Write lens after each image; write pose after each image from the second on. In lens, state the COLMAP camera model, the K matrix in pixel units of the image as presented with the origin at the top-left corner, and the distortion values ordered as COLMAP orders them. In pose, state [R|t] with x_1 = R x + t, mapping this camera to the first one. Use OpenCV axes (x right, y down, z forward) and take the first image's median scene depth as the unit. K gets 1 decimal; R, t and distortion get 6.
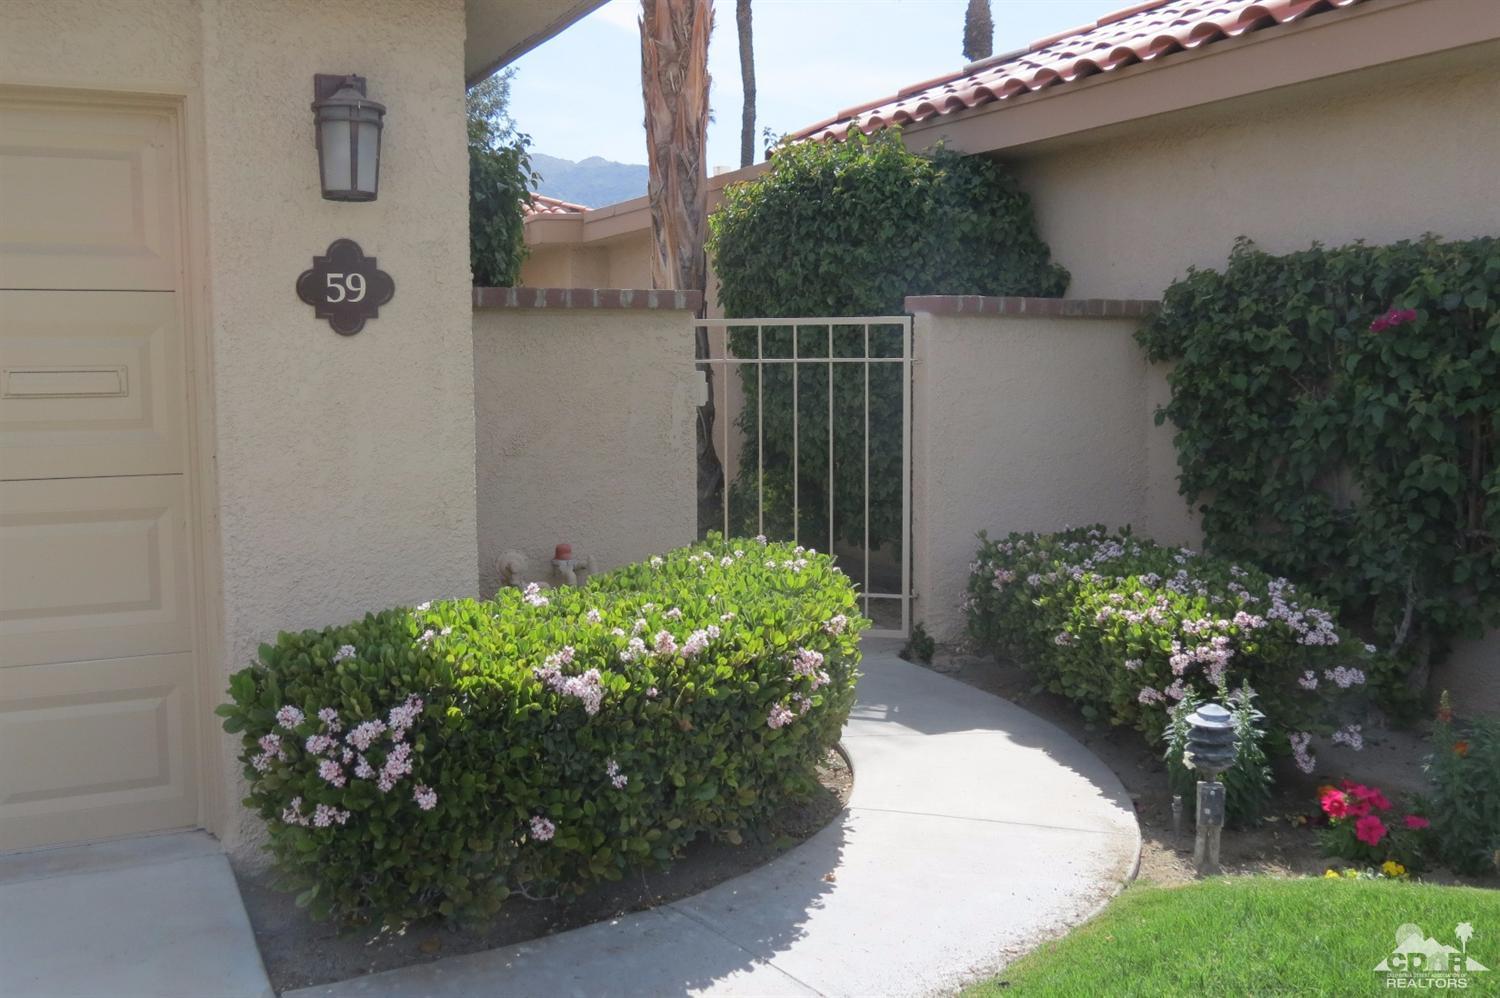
lens RADIAL K [[1430.3, 0, 750.0], [0, 1430.3, 499.0], [0, 0, 1]] dist [-0.016218, -0.015125]
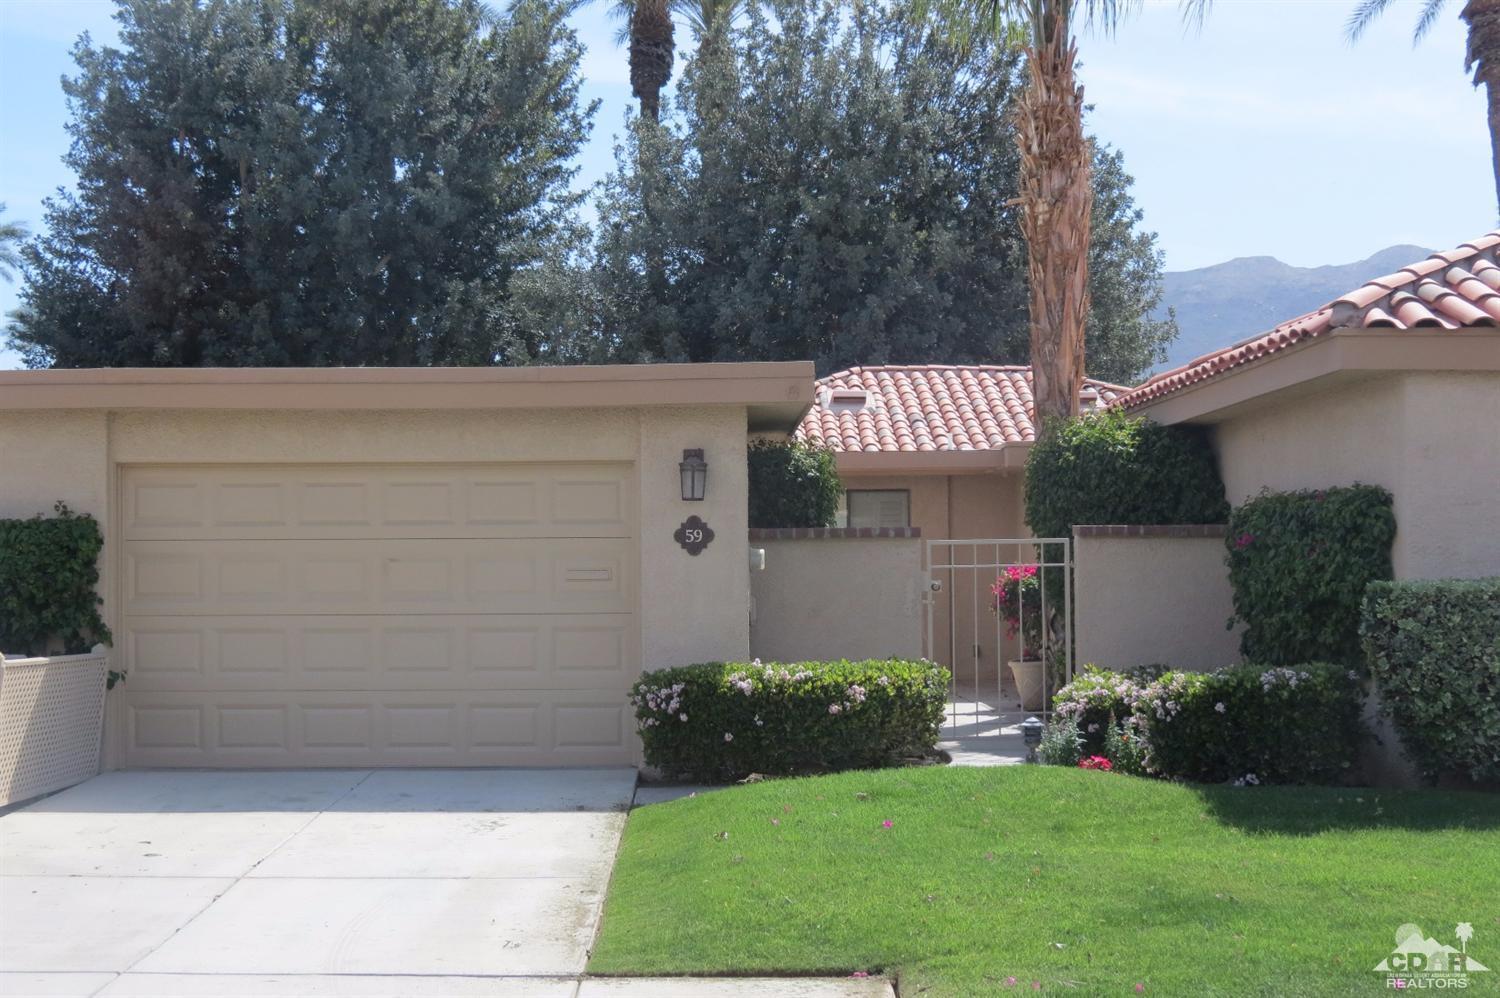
lens RADIAL K [[2317.5, 0, 750.0], [0, 2317.5, 499.0], [0, 0, 1]] dist [-0.014936, -0.009364]
pose [[0.905479, -0.016372, -0.424076, 1.471017], [-0.037417, 0.992284, -0.118202, 0.250594], [0.422739, 0.122897, 0.897880, -2.492753]]
